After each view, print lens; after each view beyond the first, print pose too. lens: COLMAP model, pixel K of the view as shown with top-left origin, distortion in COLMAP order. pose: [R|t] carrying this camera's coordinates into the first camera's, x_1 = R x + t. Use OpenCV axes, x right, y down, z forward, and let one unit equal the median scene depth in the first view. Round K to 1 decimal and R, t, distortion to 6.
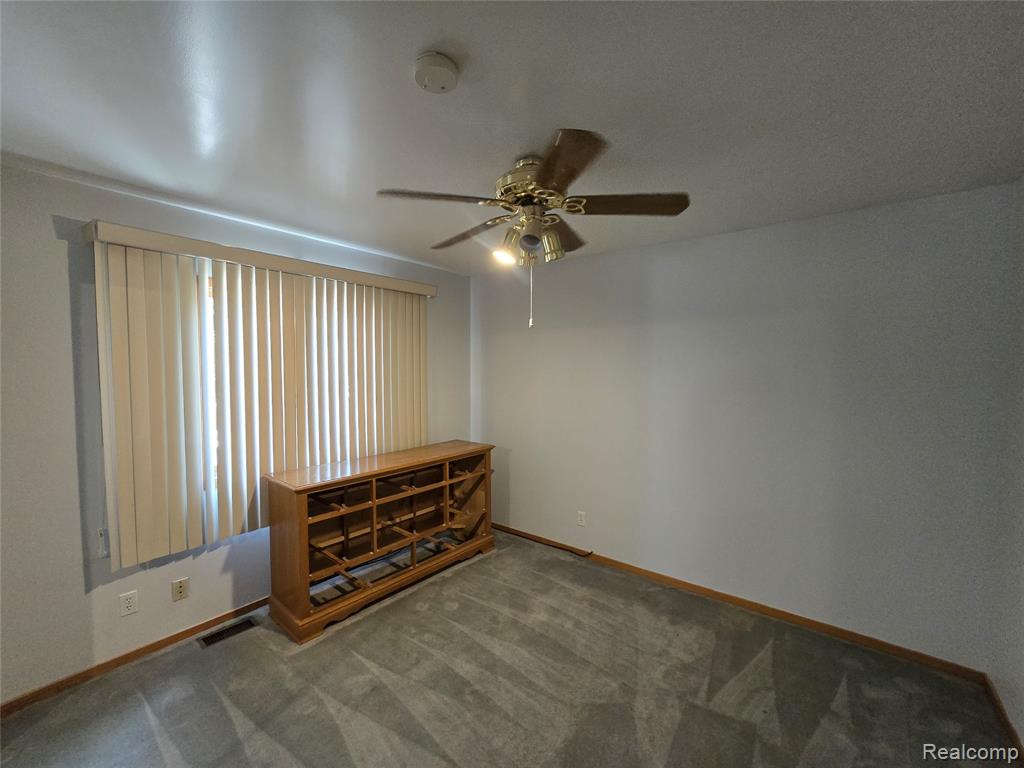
lens RADIAL K [[419.5, 0, 514.0], [0, 419.5, 382.2], [0, 0, 1]] dist [-0.005978, 0.001193]
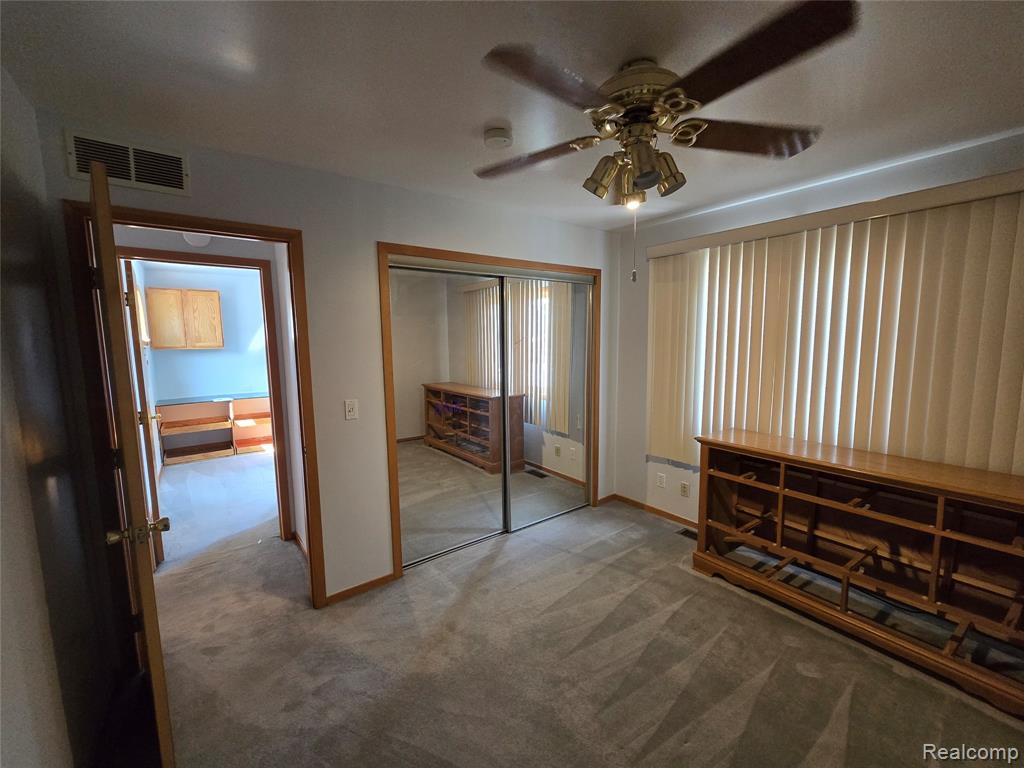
lens RADIAL K [[419.5, 0, 514.9], [0, 419.5, 386.7], [0, 0, 1]] dist [-0.005978, 0.001193]
pose [[-0.254682, 0.109896, -0.960760, 0.602414], [-0.028864, 0.992215, 0.121146, -0.011681], [0.966594, 0.058585, -0.249527, 0.668464]]
